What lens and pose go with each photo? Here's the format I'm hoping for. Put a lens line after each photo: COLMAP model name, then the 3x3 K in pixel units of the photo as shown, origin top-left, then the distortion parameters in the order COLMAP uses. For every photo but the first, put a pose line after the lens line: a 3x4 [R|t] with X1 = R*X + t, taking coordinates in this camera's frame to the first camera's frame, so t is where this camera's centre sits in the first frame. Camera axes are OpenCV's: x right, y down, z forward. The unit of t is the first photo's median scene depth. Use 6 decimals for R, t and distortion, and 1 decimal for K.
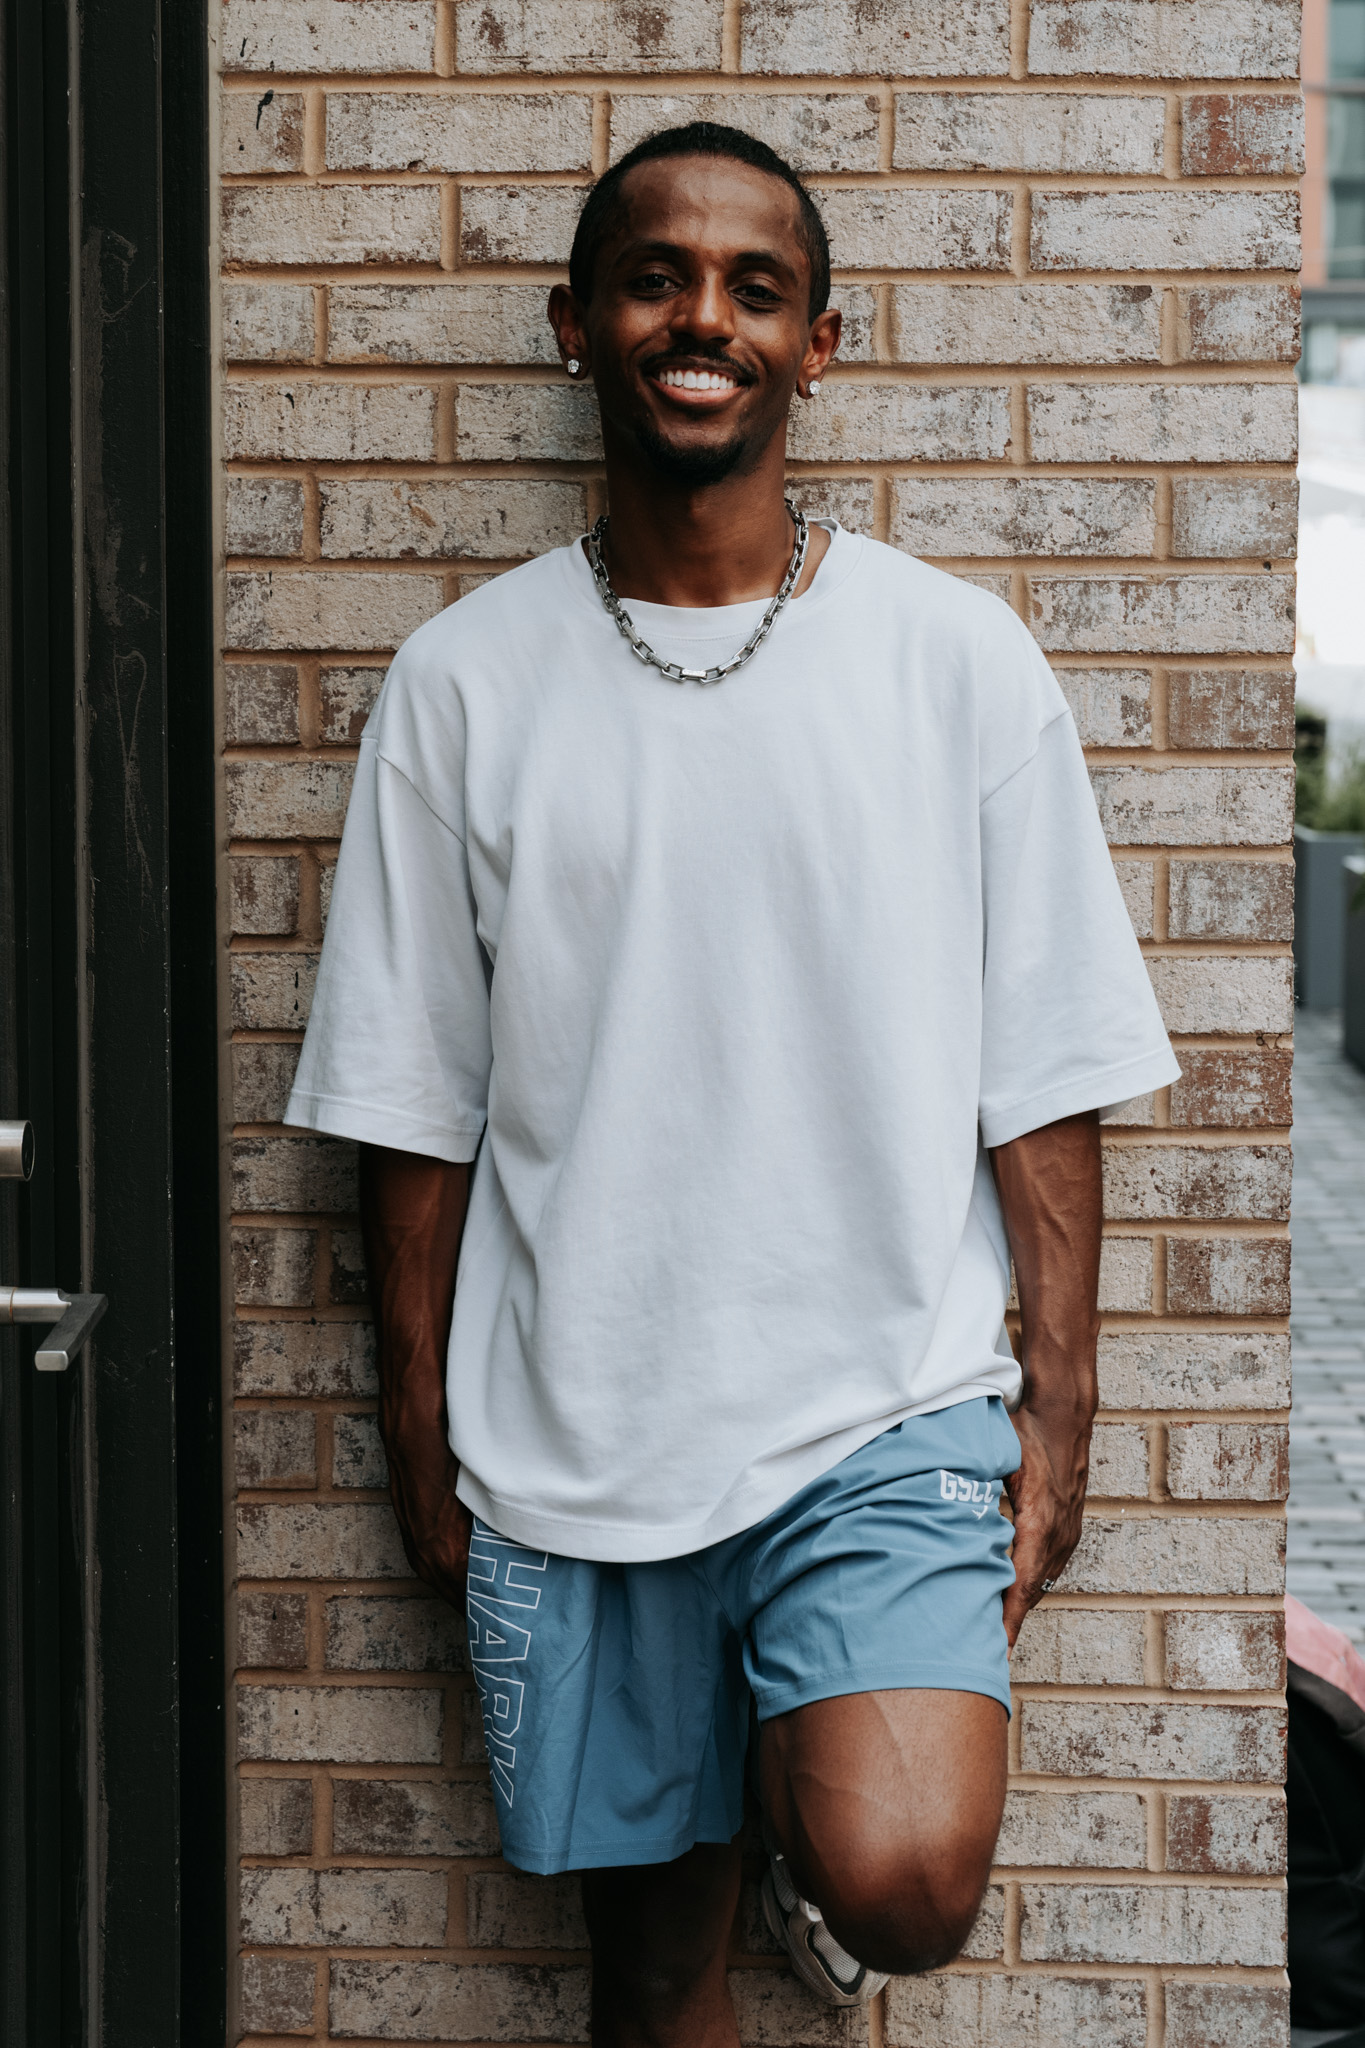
lens RADIAL K [[4394.1, 0, 603.3], [0, 4394.1, 1024.7], [0, 0, 1]] dist [-0.015552, -0.240474]
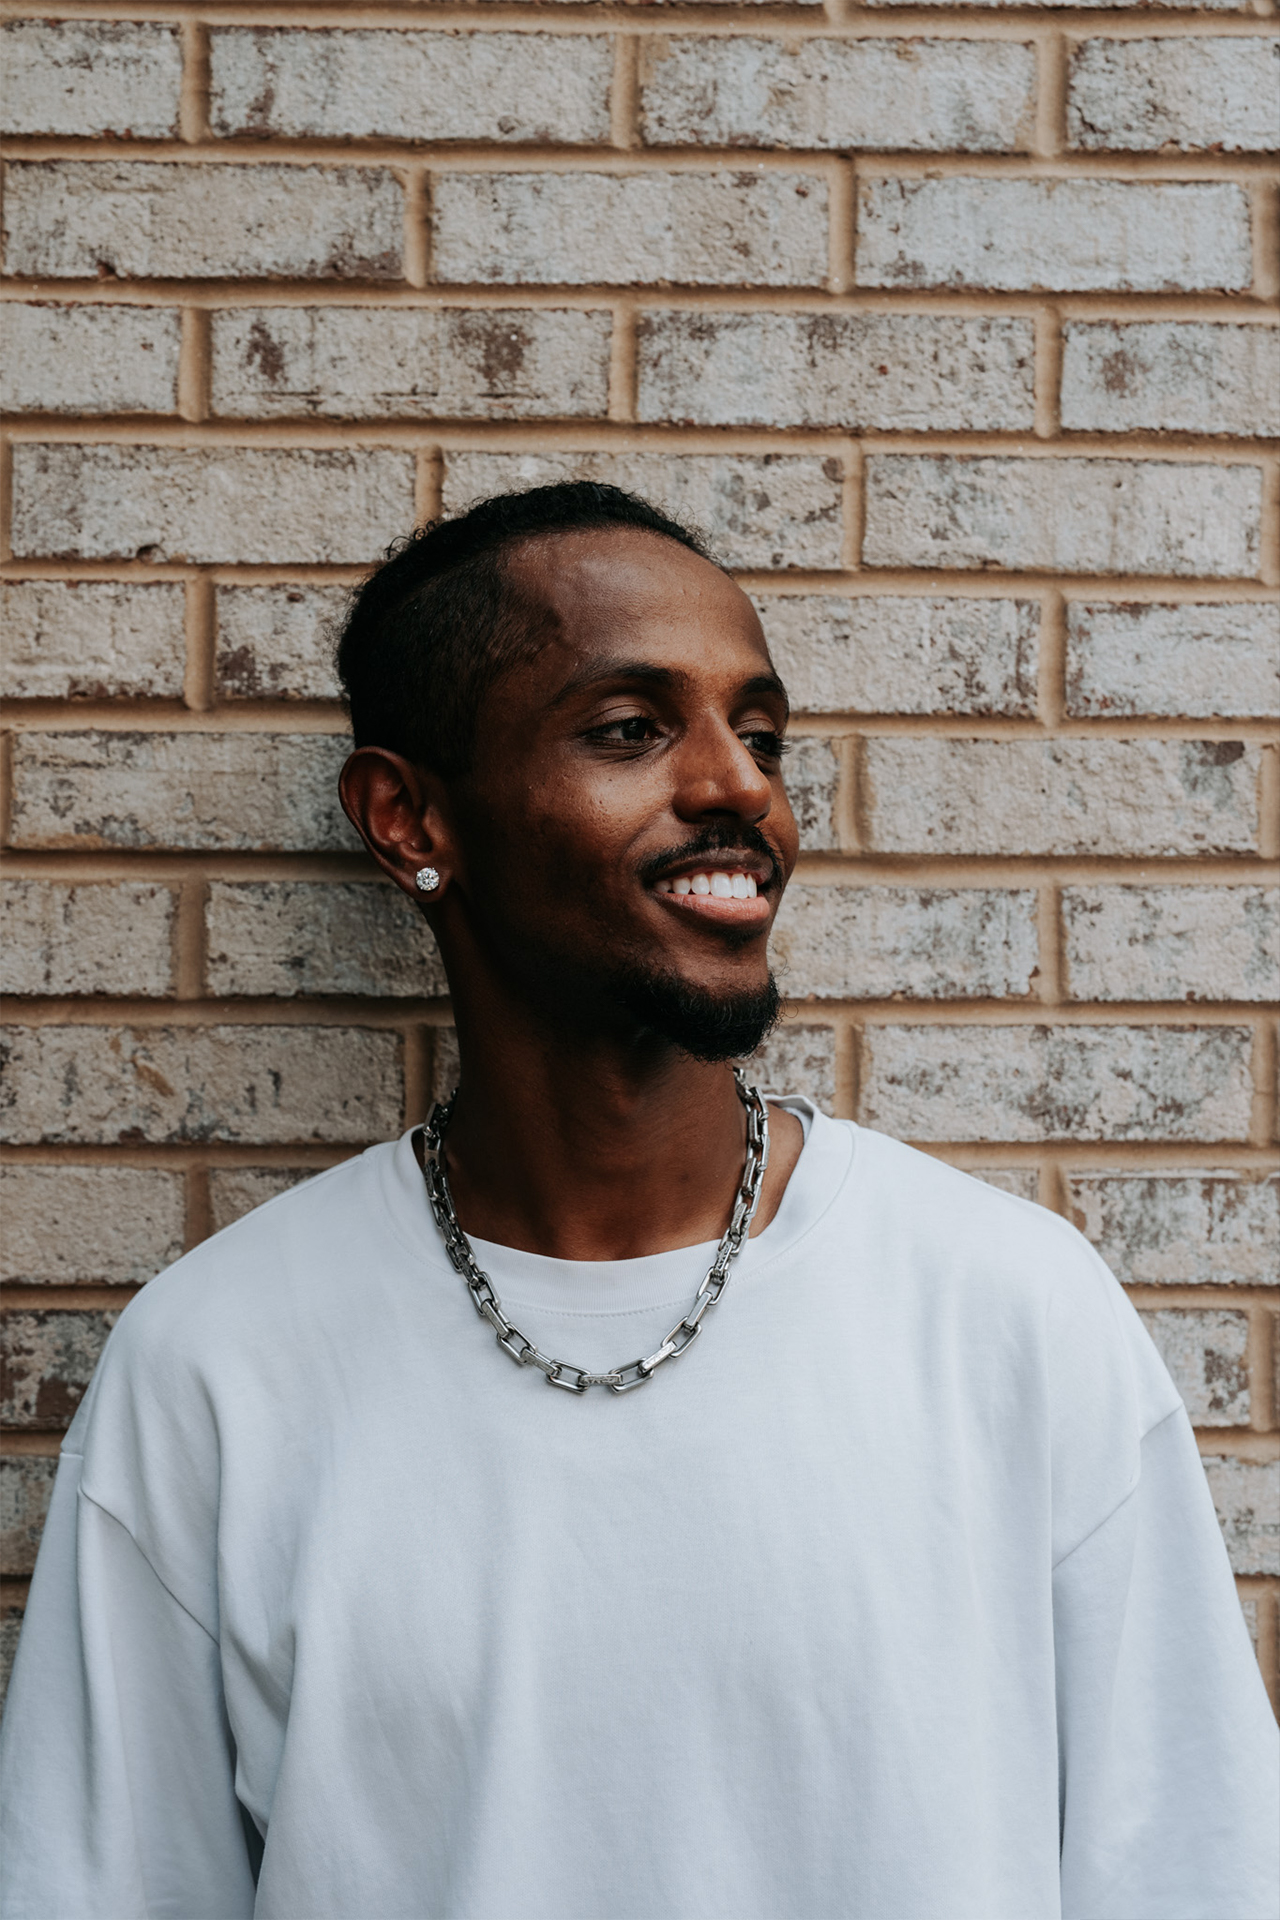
lens RADIAL K [[4119.5, 0, 565.7], [0, 4119.5, 960.7], [0, 0, 1]] dist [-0.015552, -0.240474]
pose [[0.998415, 0.005416, 0.056027, -0.014283], [0.000718, 0.994054, -0.108882, -0.066560], [-0.056284, 0.108750, 0.992474, 0.384800]]
